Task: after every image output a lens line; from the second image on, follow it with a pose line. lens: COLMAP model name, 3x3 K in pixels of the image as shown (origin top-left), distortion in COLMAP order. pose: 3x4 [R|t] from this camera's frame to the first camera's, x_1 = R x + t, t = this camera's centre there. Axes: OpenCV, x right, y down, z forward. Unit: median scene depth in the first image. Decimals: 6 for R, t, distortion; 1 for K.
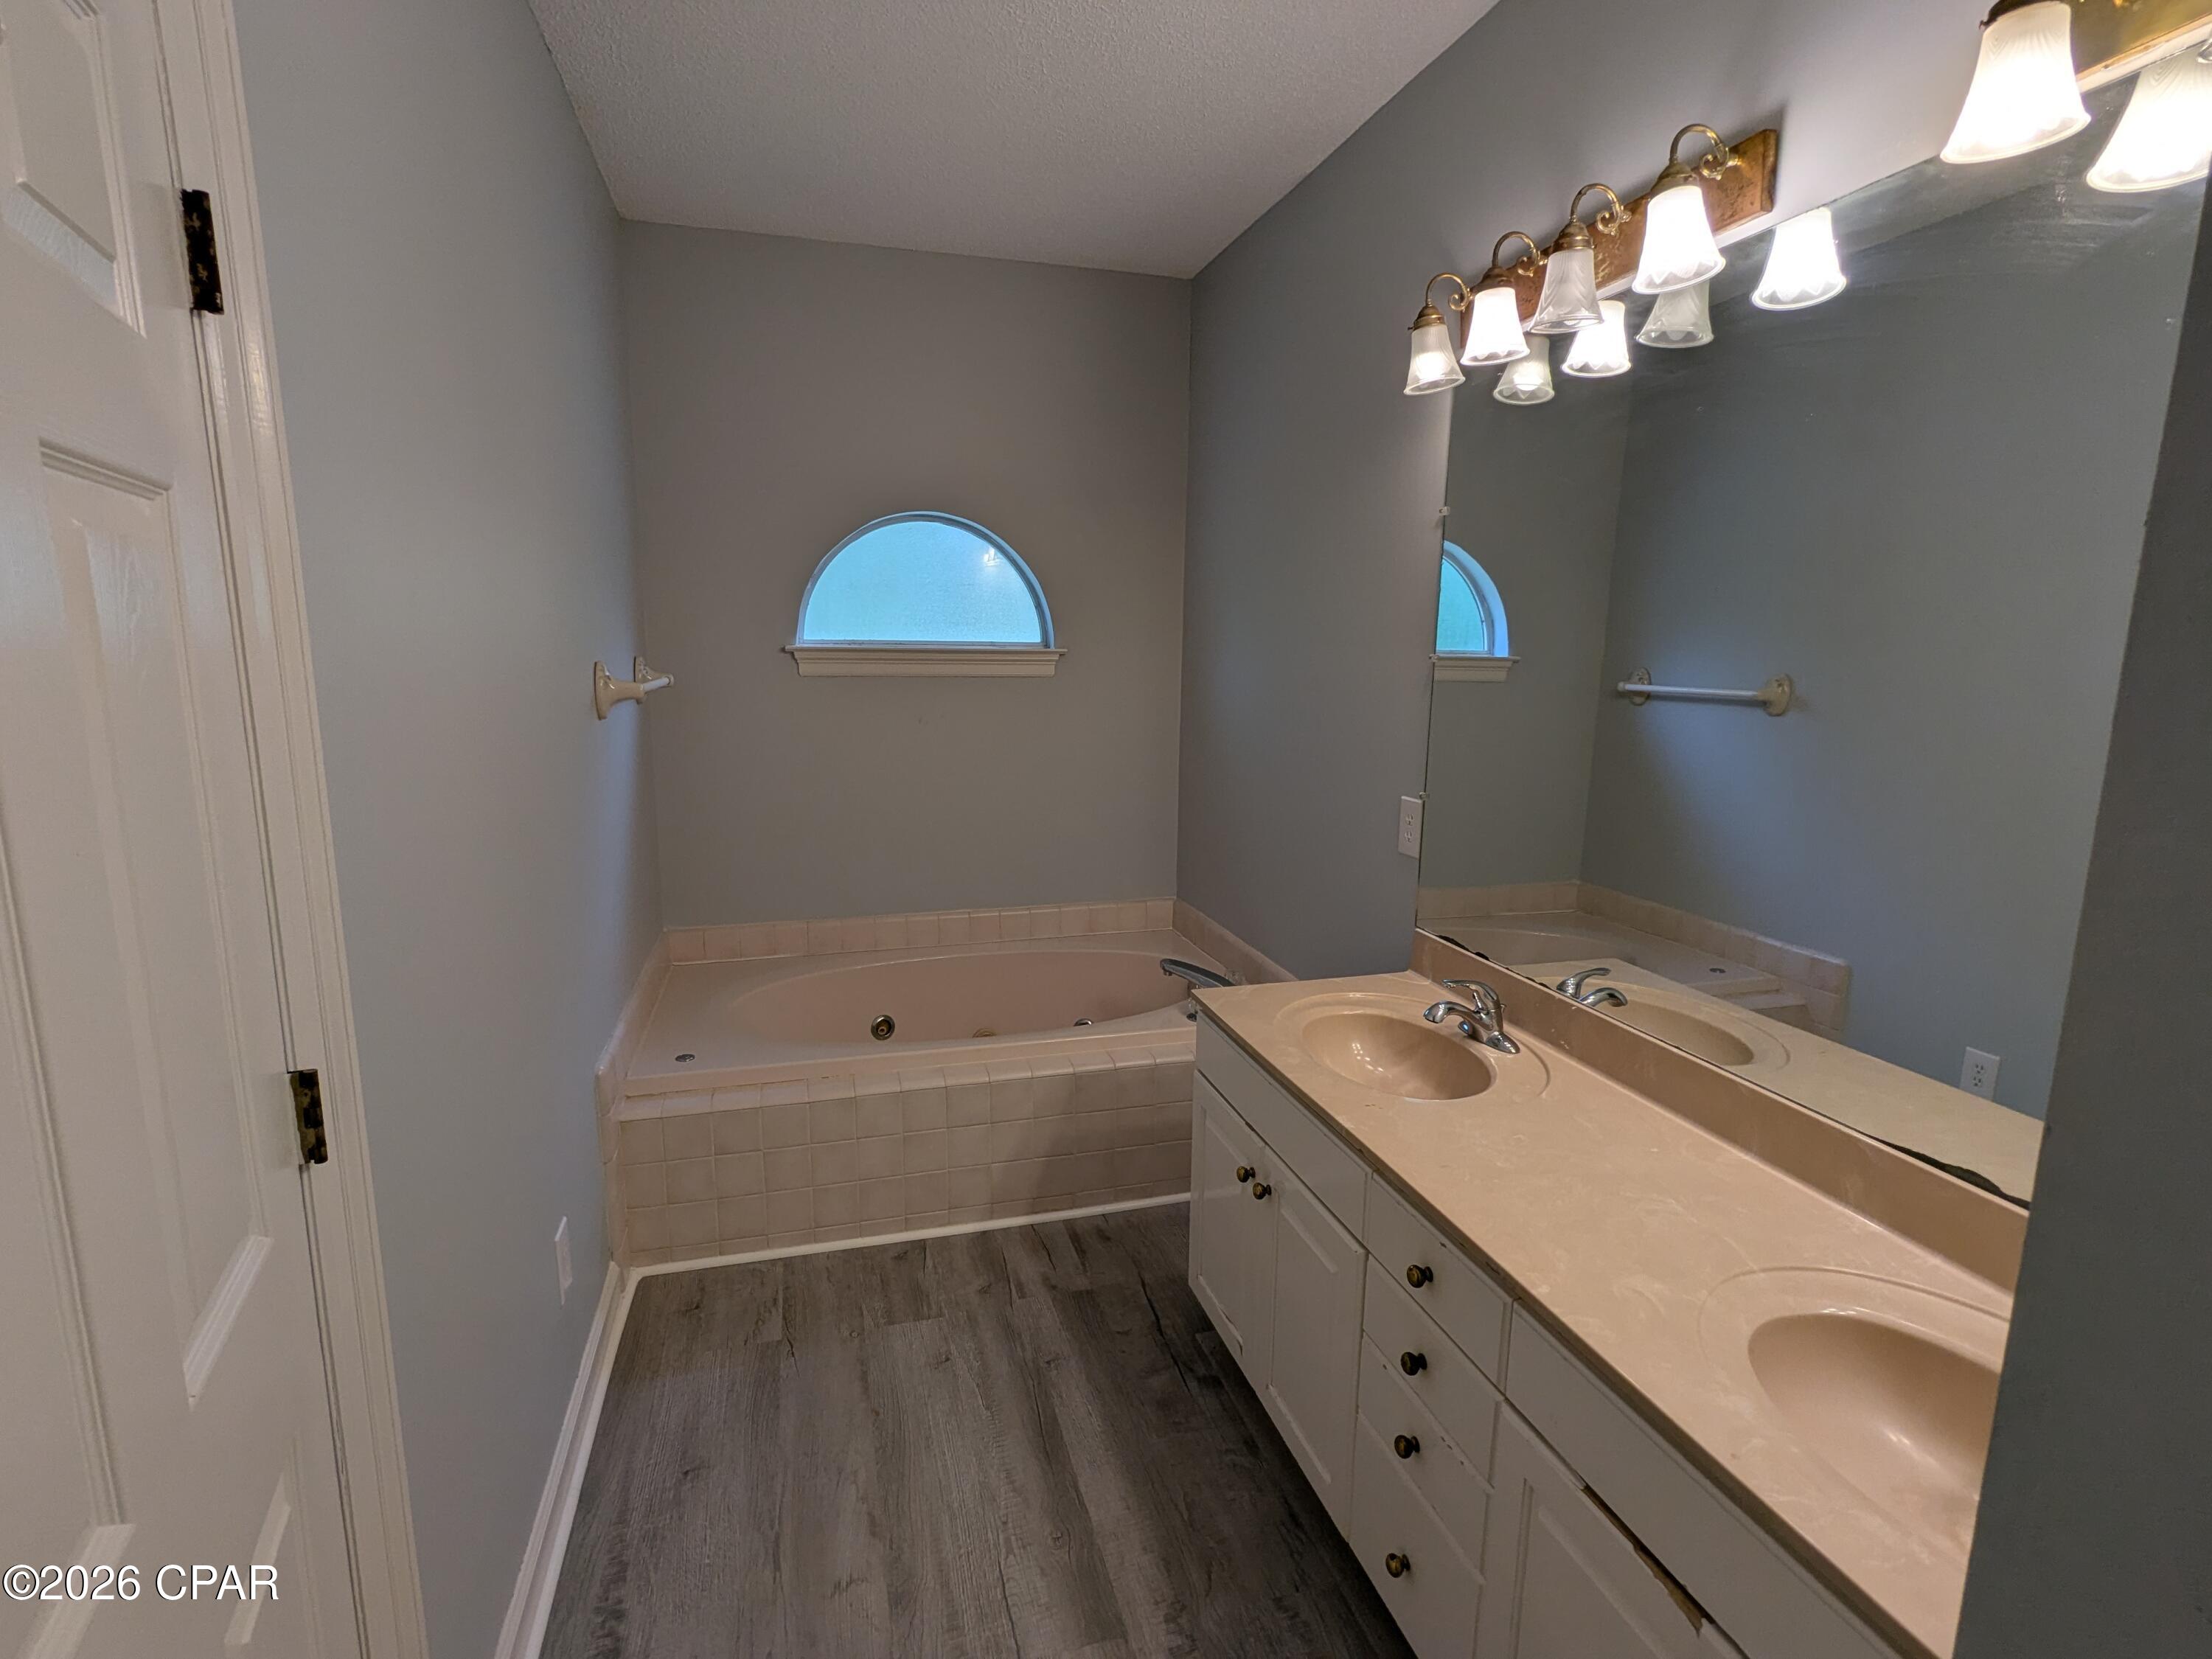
lens RADIAL K [[1068.5, 0, 1099.6], [0, 1068.5, 830.9], [0, 0, 1]] dist [-0.000887, -0.000264]
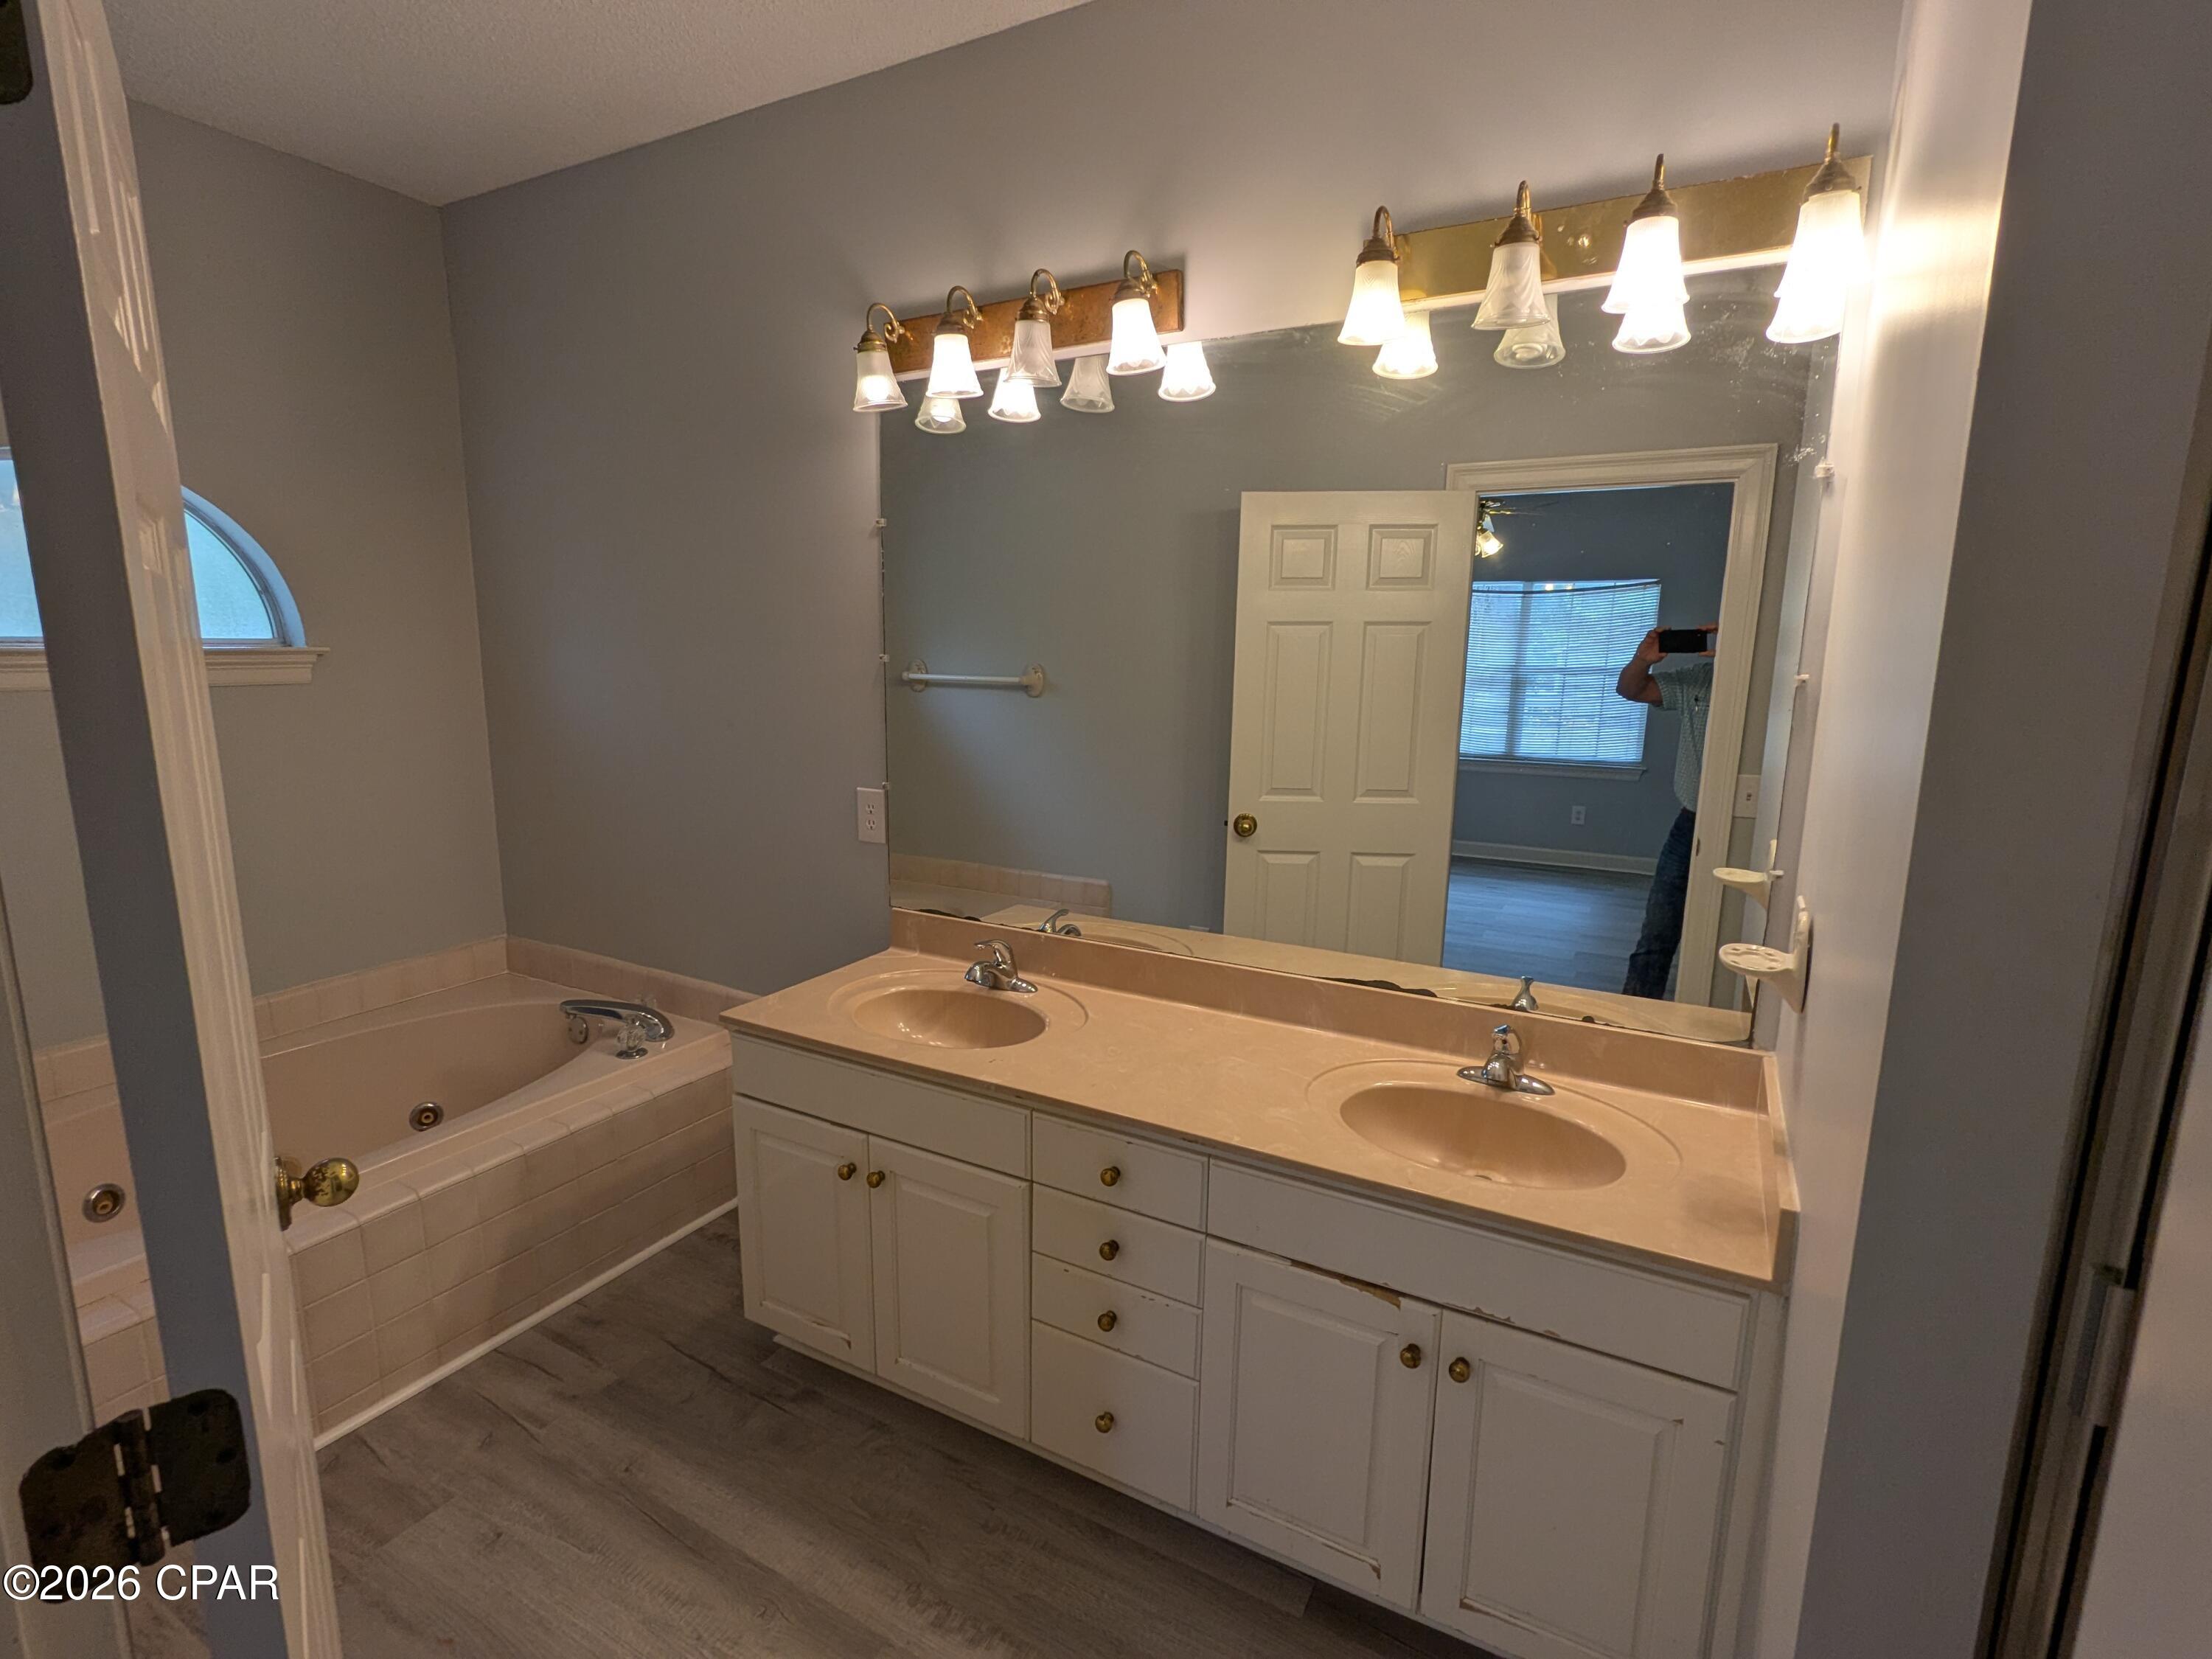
lens RADIAL K [[1068.5, 0, 1096.2], [0, 1068.5, 834.0], [0, 0, 1]] dist [-0.000887, -0.000264]
pose [[0.702559, -0.129966, 0.699657, -0.312524], [0.118971, 0.990795, 0.064582, -0.029005], [-0.701610, 0.037866, 0.711554, 0.084216]]
